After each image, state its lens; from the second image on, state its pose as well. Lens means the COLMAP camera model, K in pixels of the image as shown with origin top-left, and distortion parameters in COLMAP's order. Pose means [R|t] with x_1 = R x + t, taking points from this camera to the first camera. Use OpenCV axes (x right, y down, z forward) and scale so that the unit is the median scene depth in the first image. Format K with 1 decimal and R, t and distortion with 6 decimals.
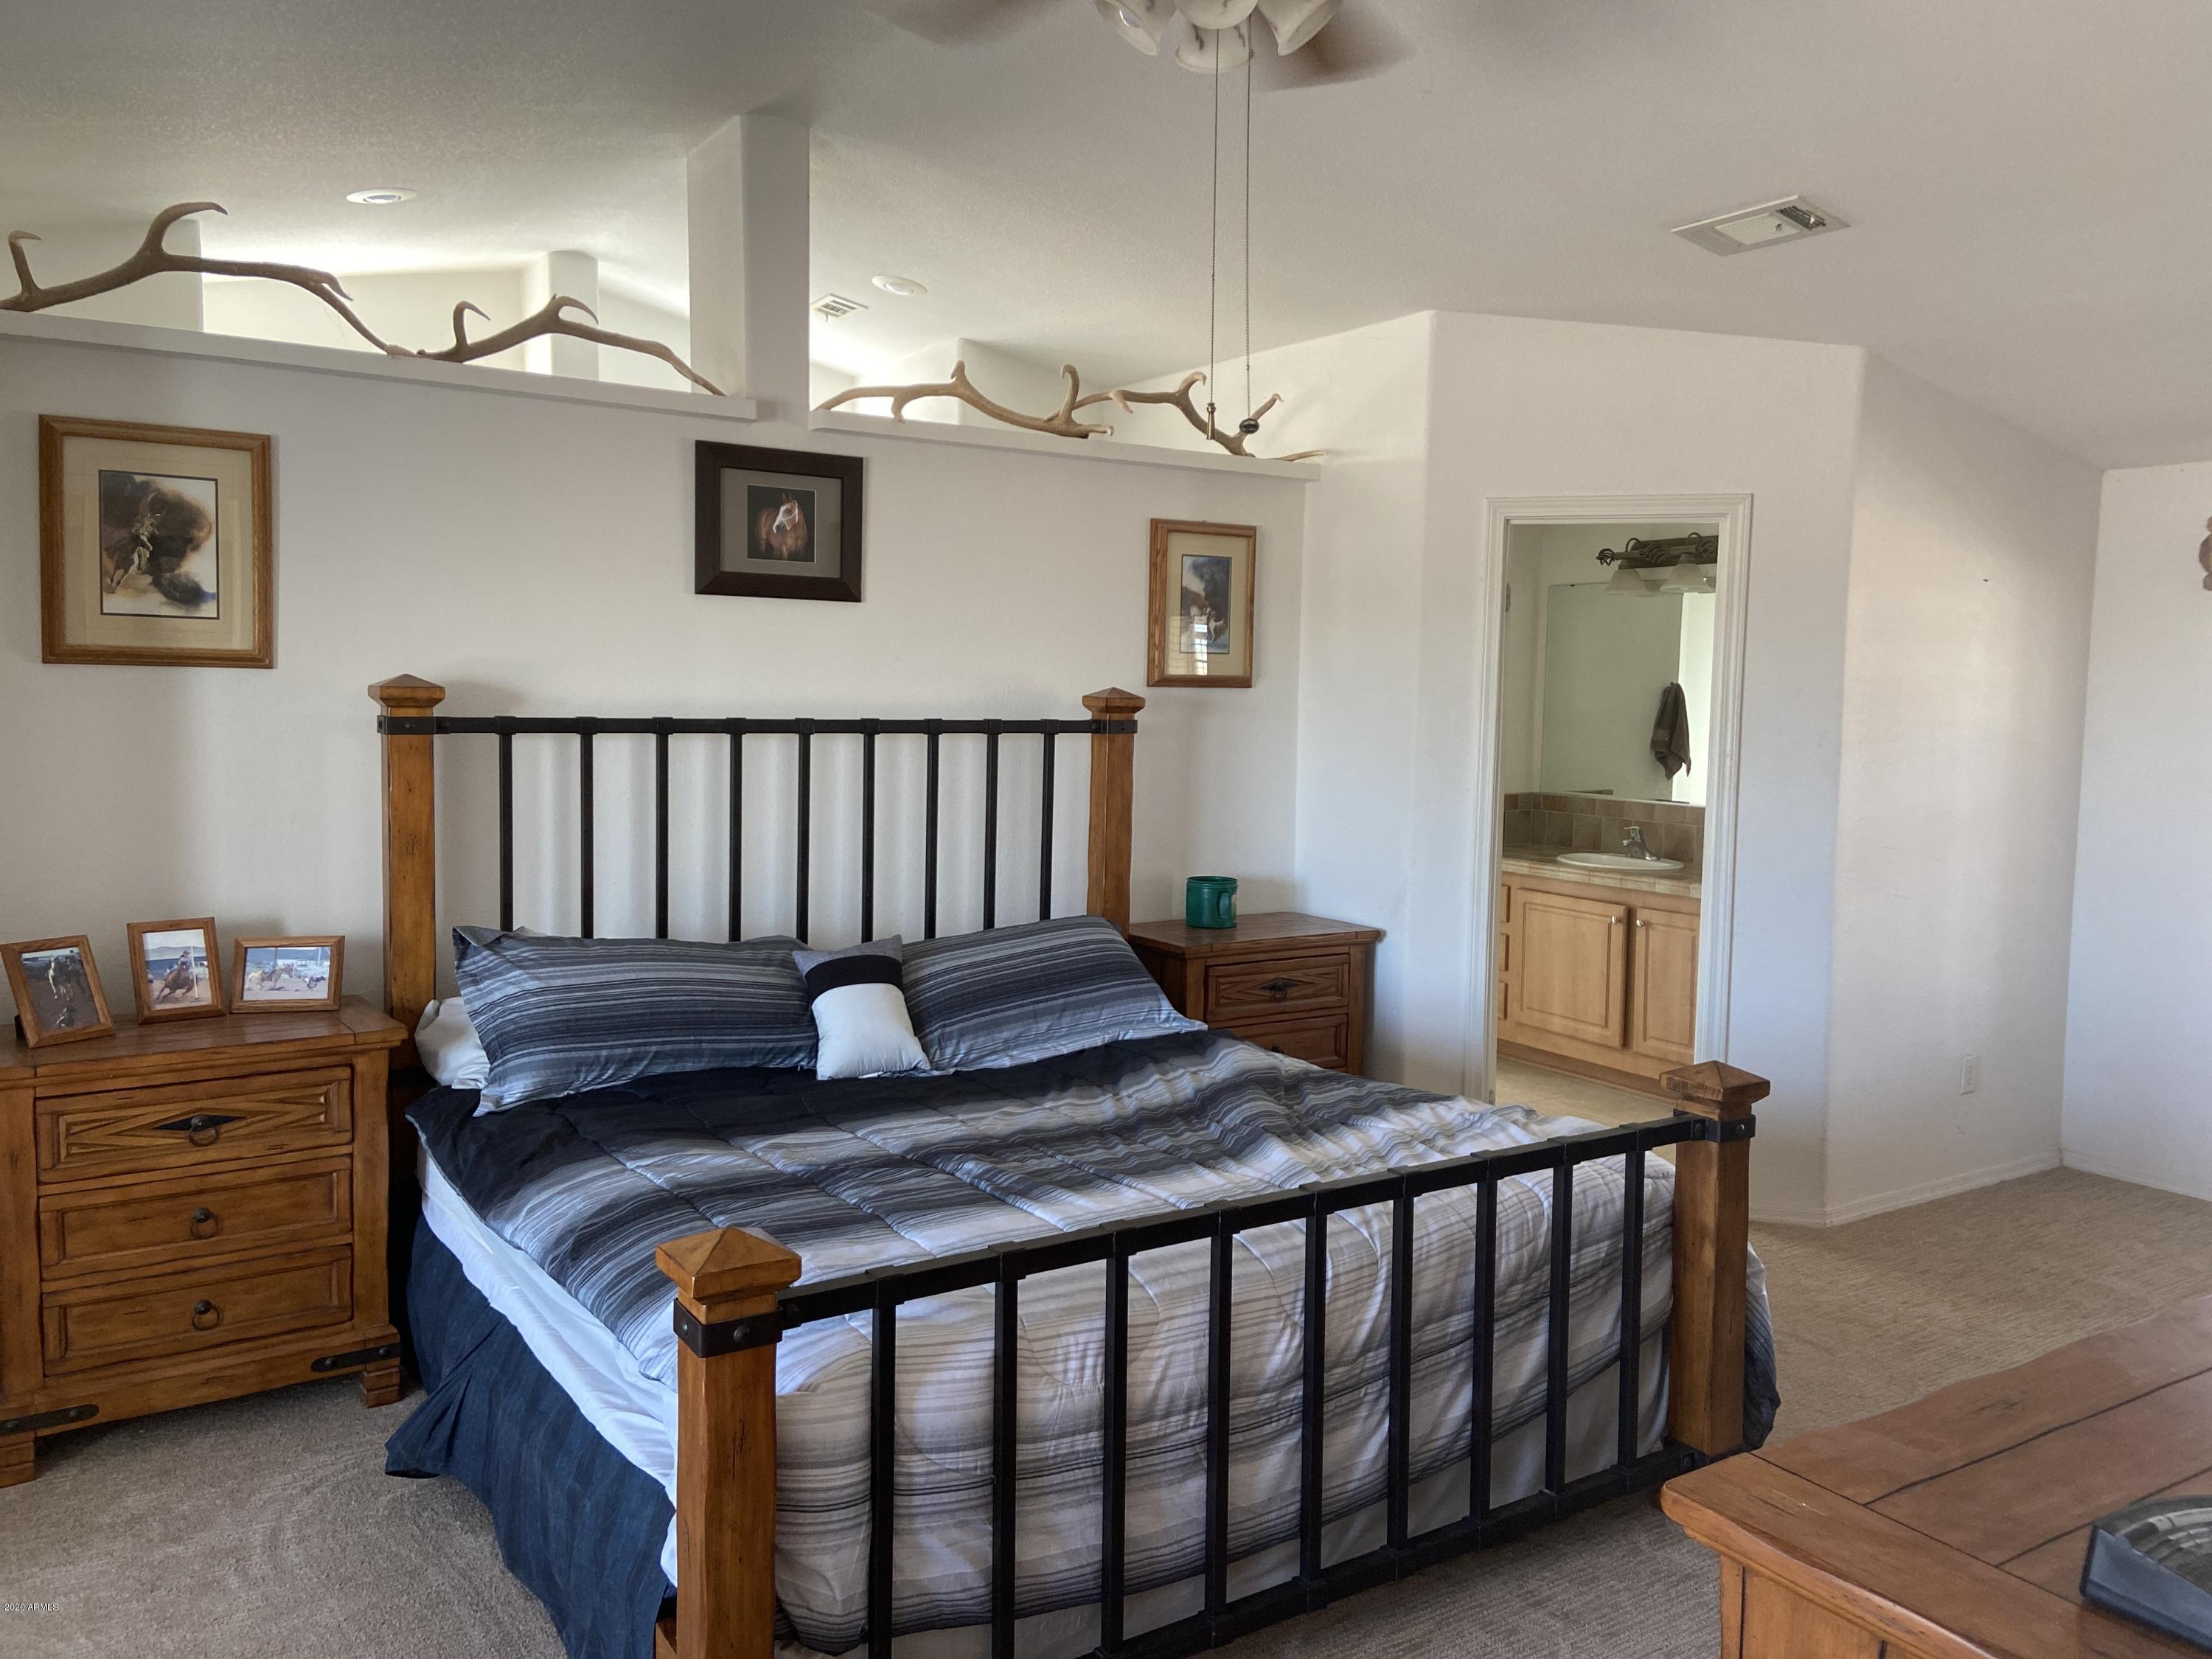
lens RADIAL K [[1664.9, 0, 1106.3], [0, 1664.9, 820.6], [0, 0, 1]] dist [0.094111, -0.108643]
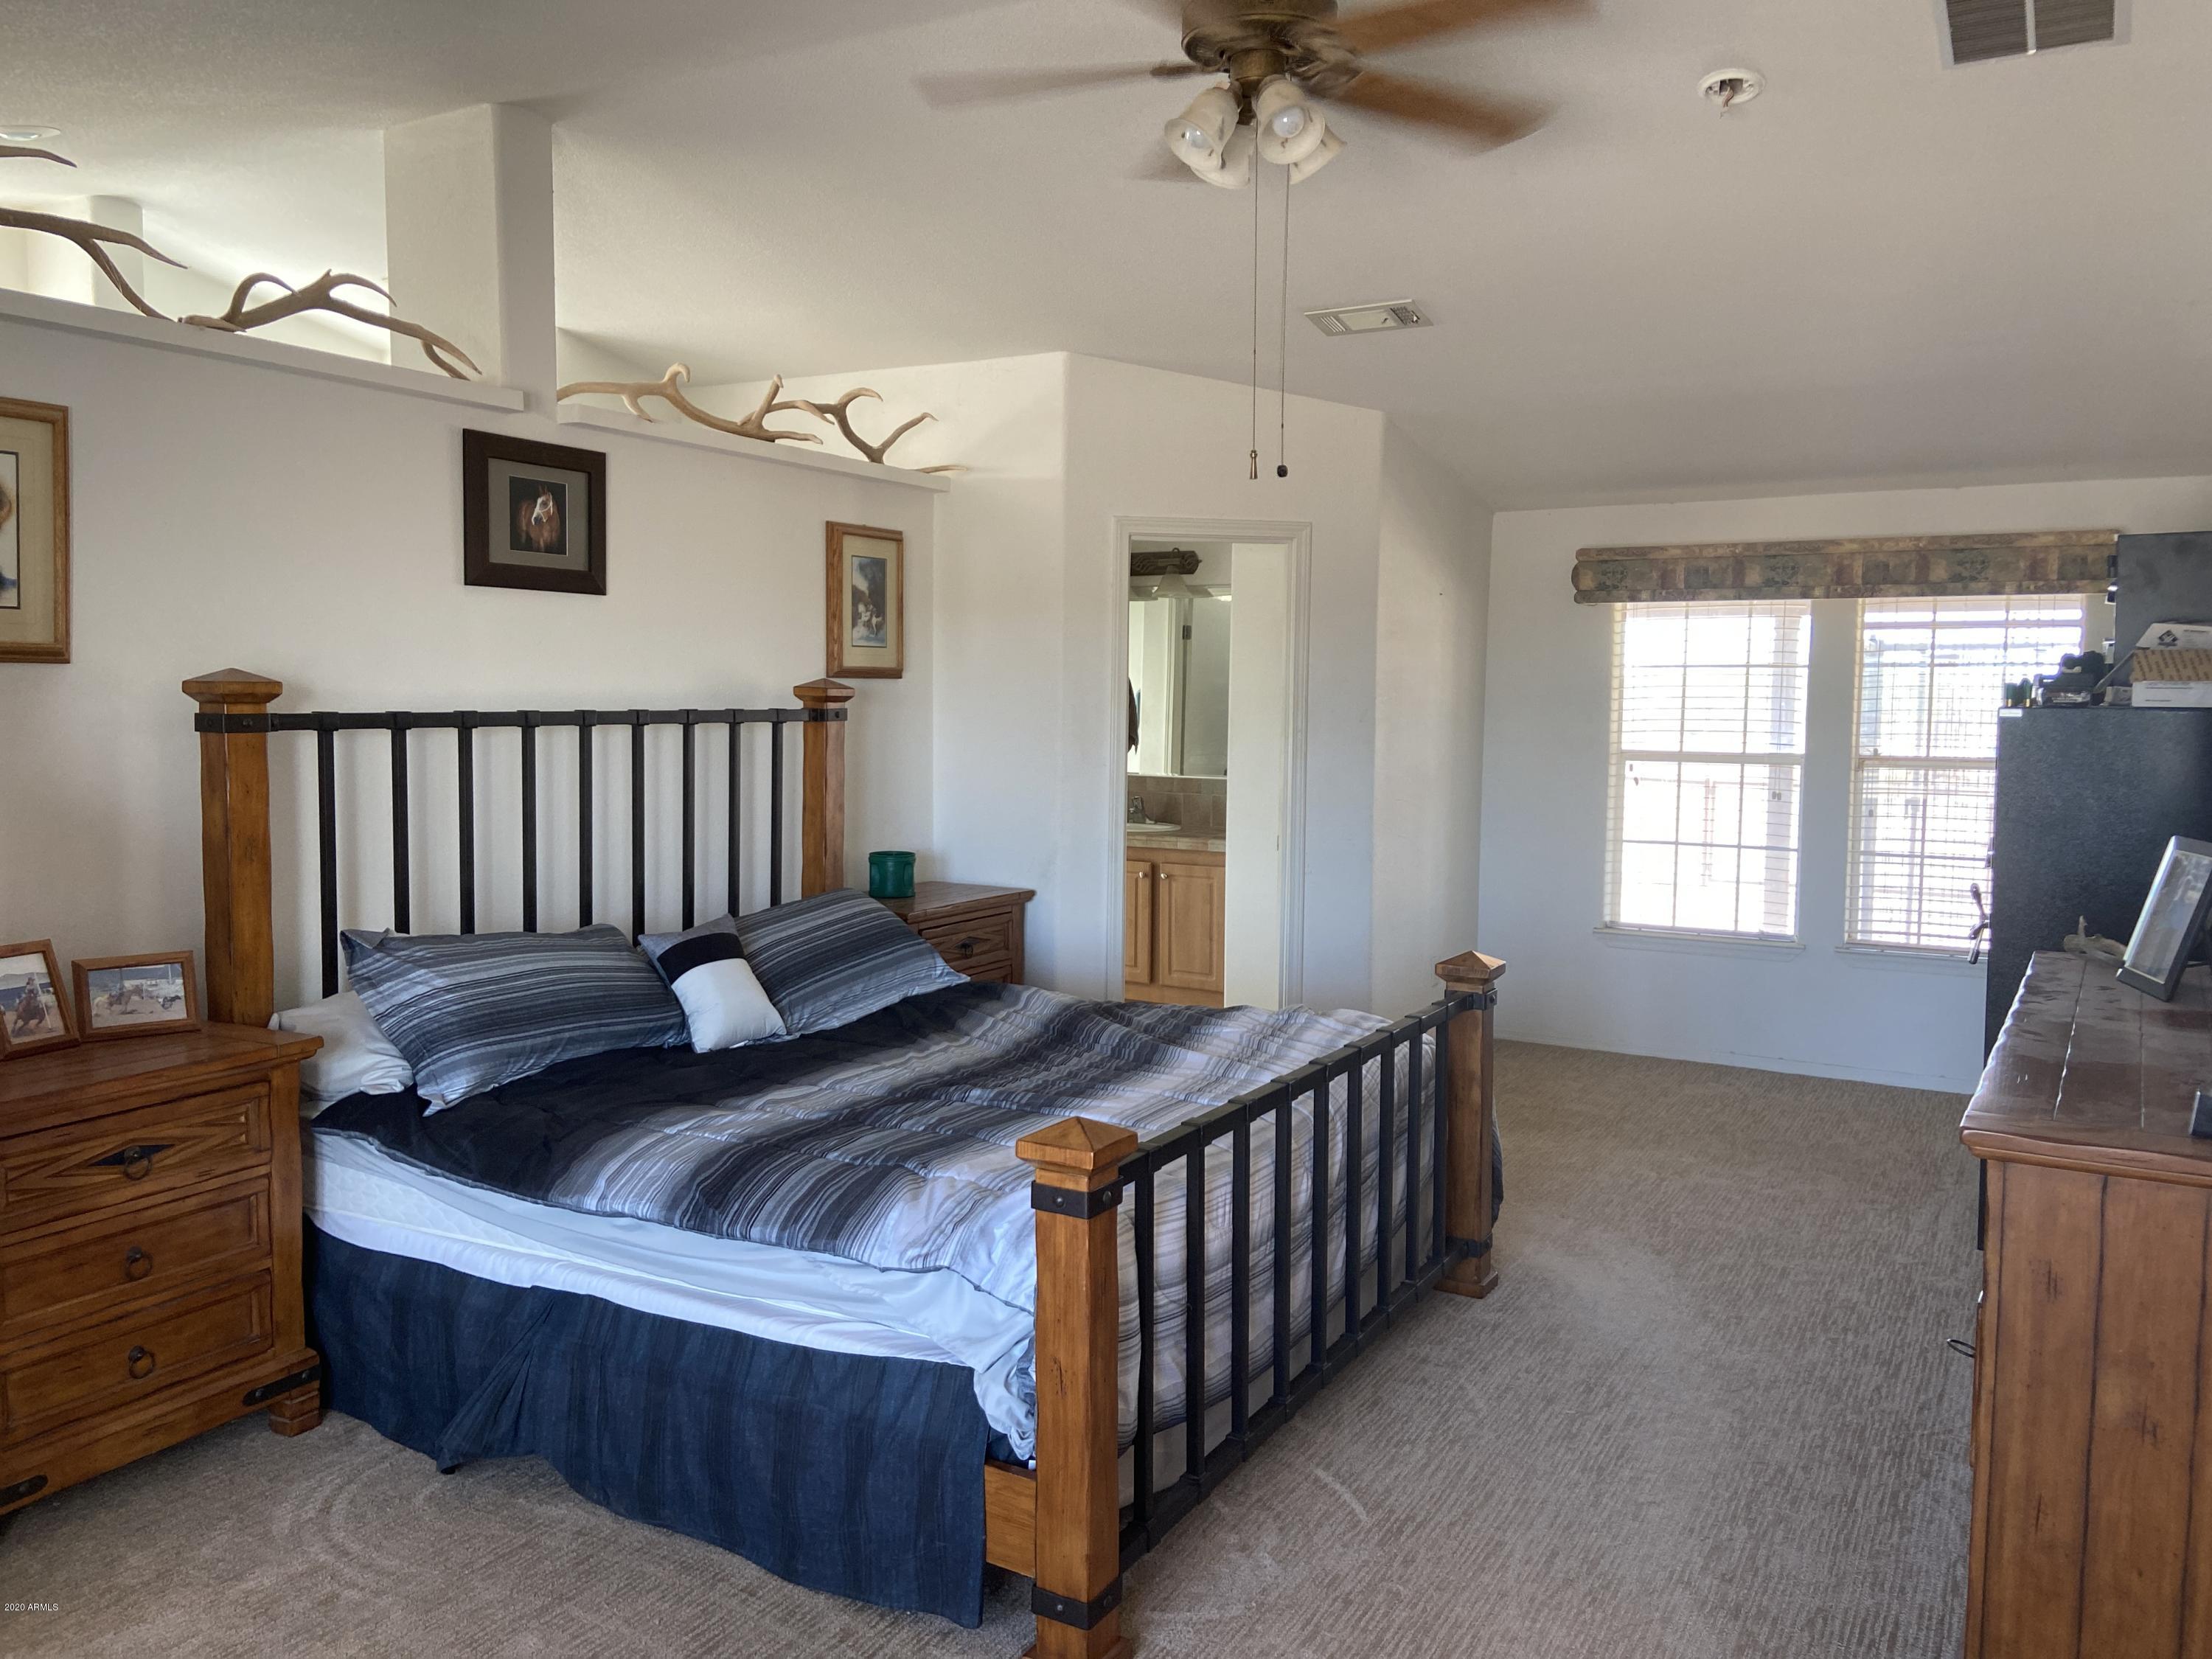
lens RADIAL K [[1664.9, 0, 1100.7], [0, 1664.9, 828.5], [0, 0, 1]] dist [0.094111, -0.108643]
pose [[0.893454, -0.046858, 0.446703, -0.394989], [0.042511, 0.998901, 0.019756, 0.003817], [-0.447137, 0.001338, 0.894464, -0.054284]]
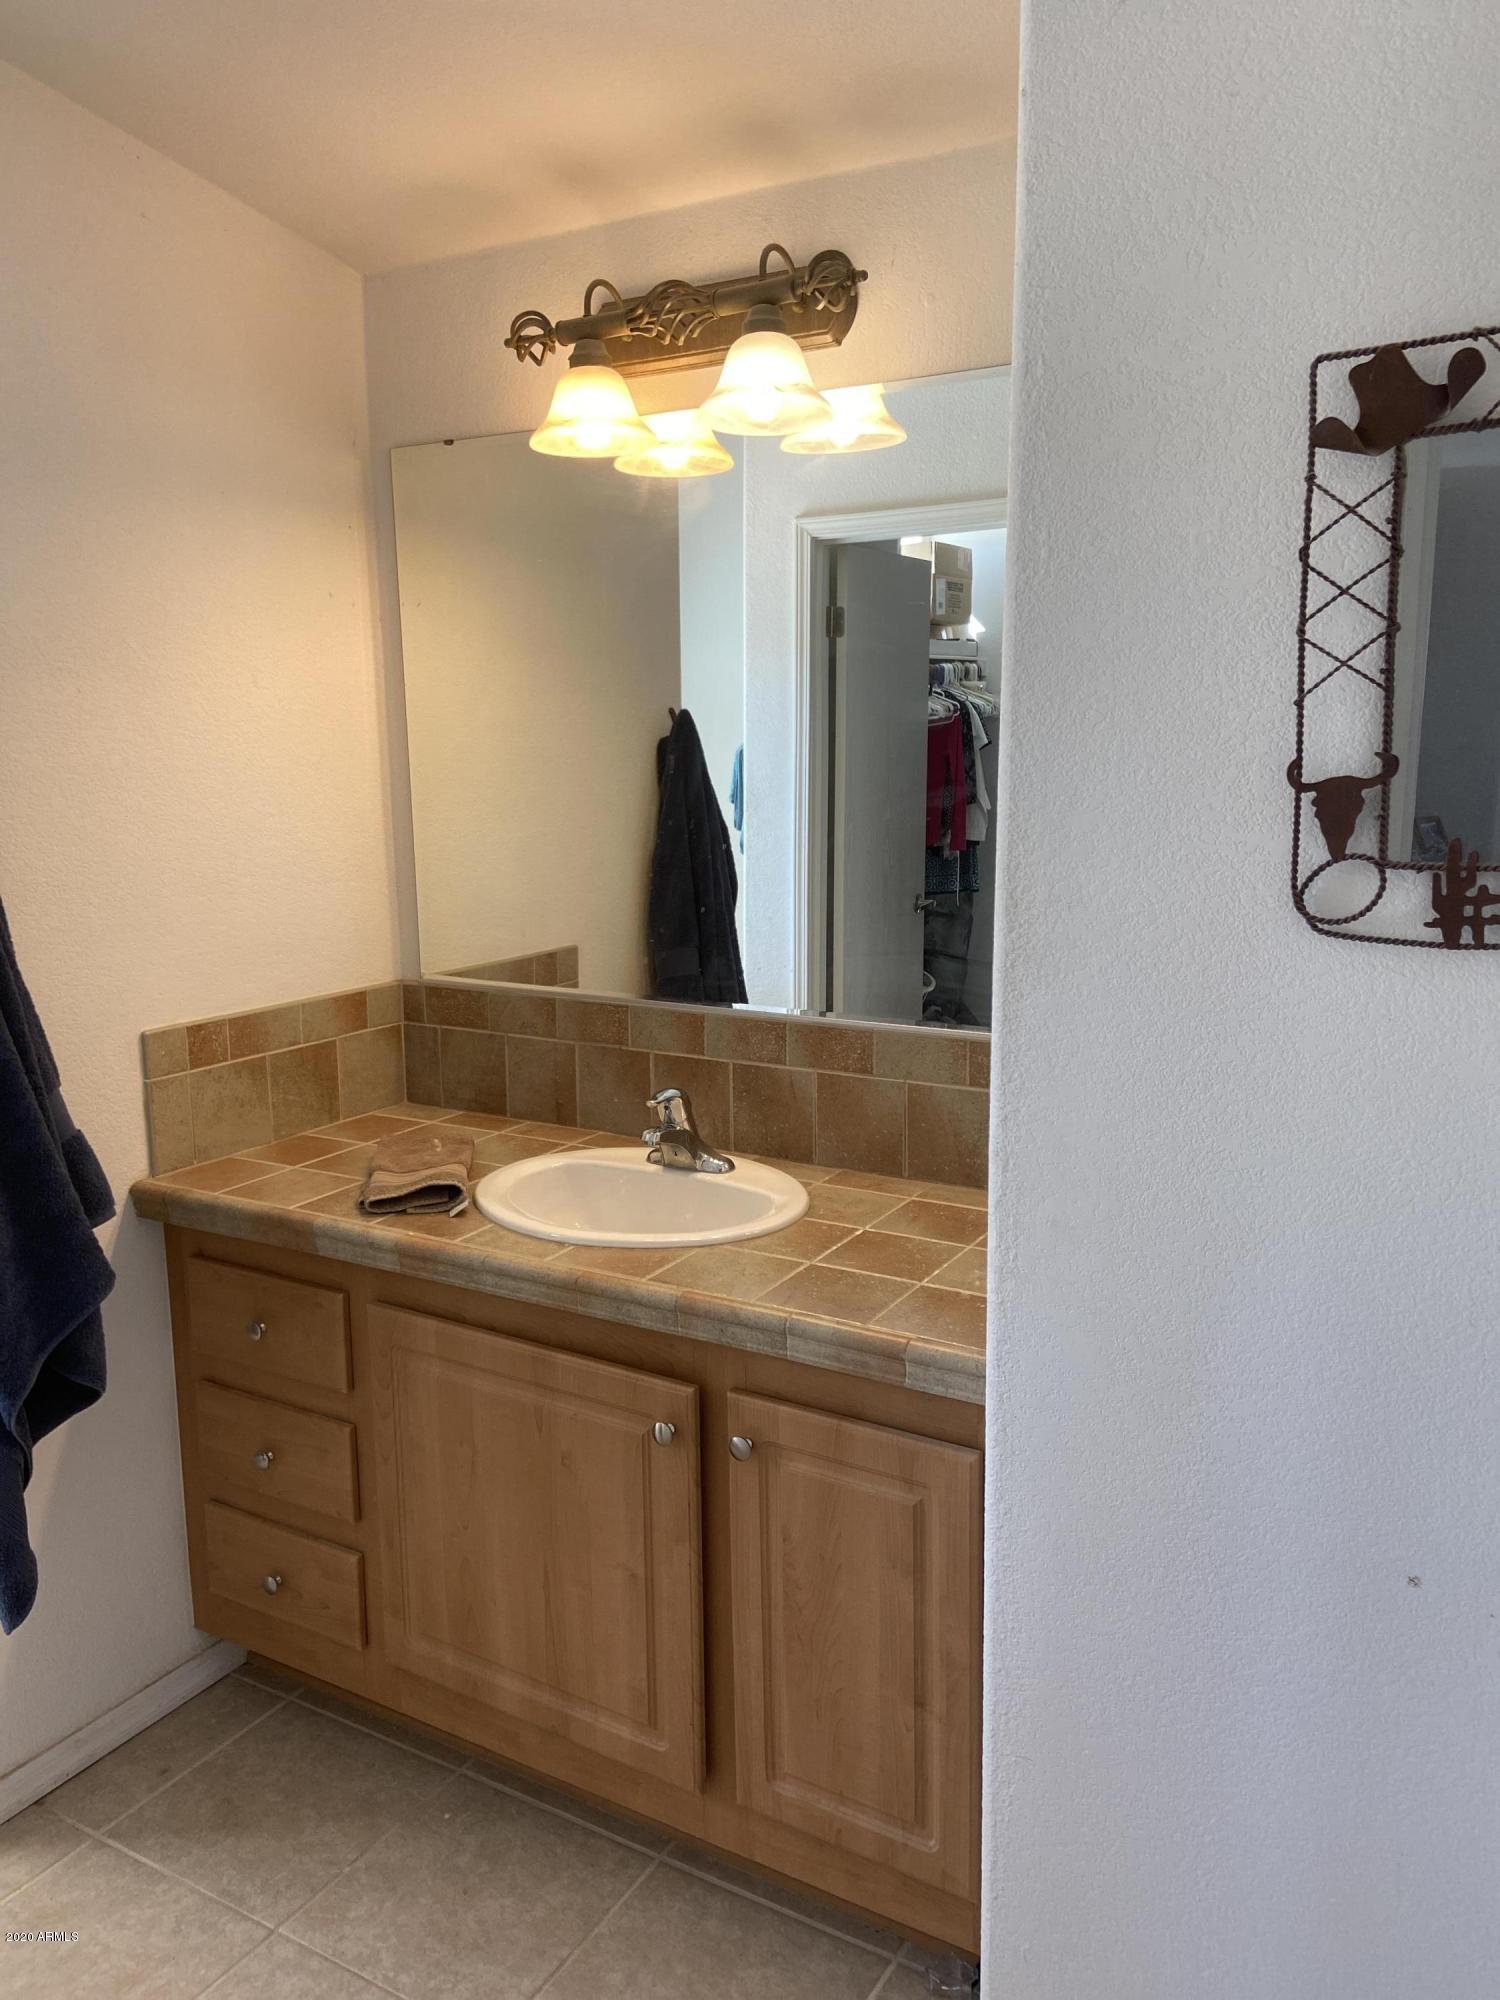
lens RADIAL K [[1505.3, 0, 747.1], [0, 1505.3, 1017.4], [0, 0, 1]] dist [0.094111, -0.108643]
pose [[0.899061, -0.108897, 0.424065, 0.328776], [0.058458, 0.989759, 0.130227, -0.092531], [-0.433903, -0.092292, 0.896220, 1.197789]]
